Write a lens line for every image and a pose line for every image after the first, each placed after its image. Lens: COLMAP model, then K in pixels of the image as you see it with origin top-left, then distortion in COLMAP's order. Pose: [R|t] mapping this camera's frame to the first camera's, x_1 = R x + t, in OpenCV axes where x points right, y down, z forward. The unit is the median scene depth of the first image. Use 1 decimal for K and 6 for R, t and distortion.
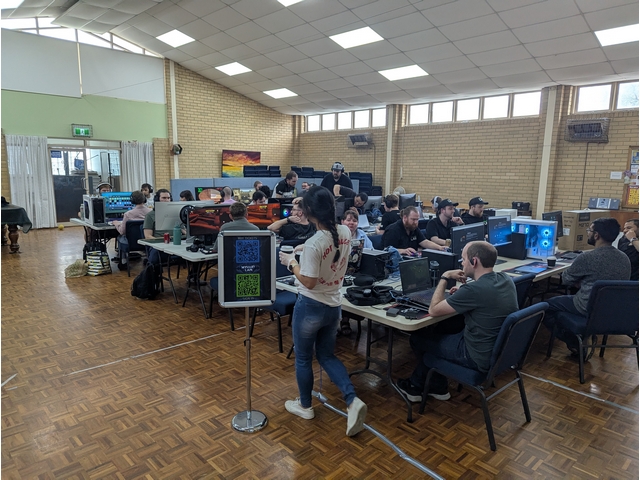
lens RADIAL K [[449.2, 0, 320.0], [0, 449.2, 240.0], [0, 0, 1]] dist [0.039174, -0.043868]
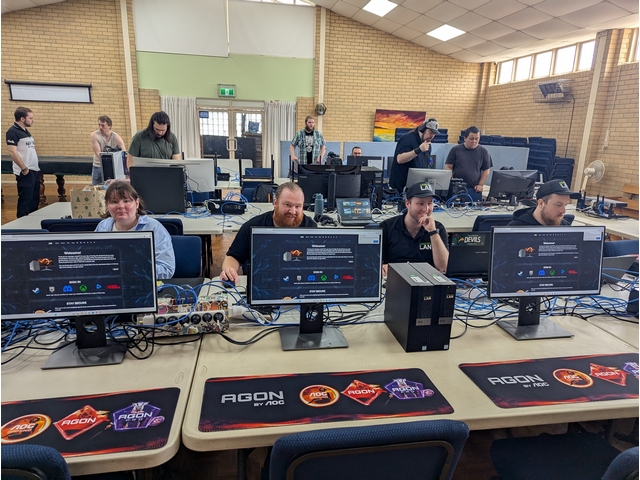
lens RADIAL K [[449.2, 0, 320.0], [0, 449.2, 240.0], [0, 0, 1]] dist [0.039174, -0.043868]
pose [[0.839625, 0.135607, -0.525967, 0.268486], [-0.099788, 0.990363, 0.096044, -0.036665], [0.533922, -0.028156, 0.845065, 0.307591]]
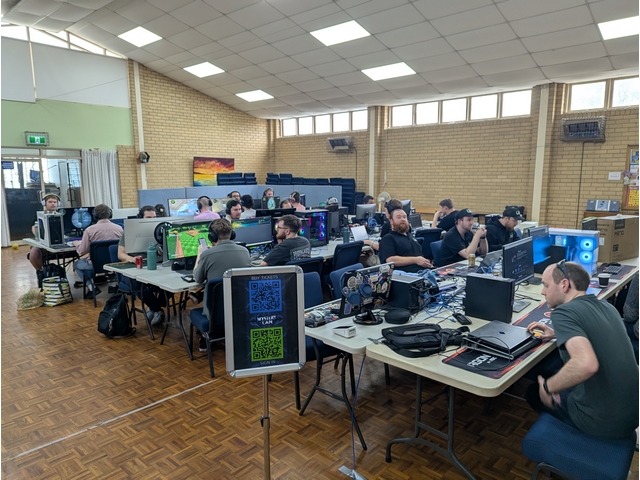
lens RADIAL K [[456.4, 0, 320.0], [0, 456.4, 240.0], [0, 0, 1]] dist [0.028145, -0.035505]
pose [[0.997722, -0.029374, 0.060729, -0.026653], [0.030234, 0.999455, -0.013290, -0.011694], [-0.060305, 0.015096, 0.998066, 0.063384]]
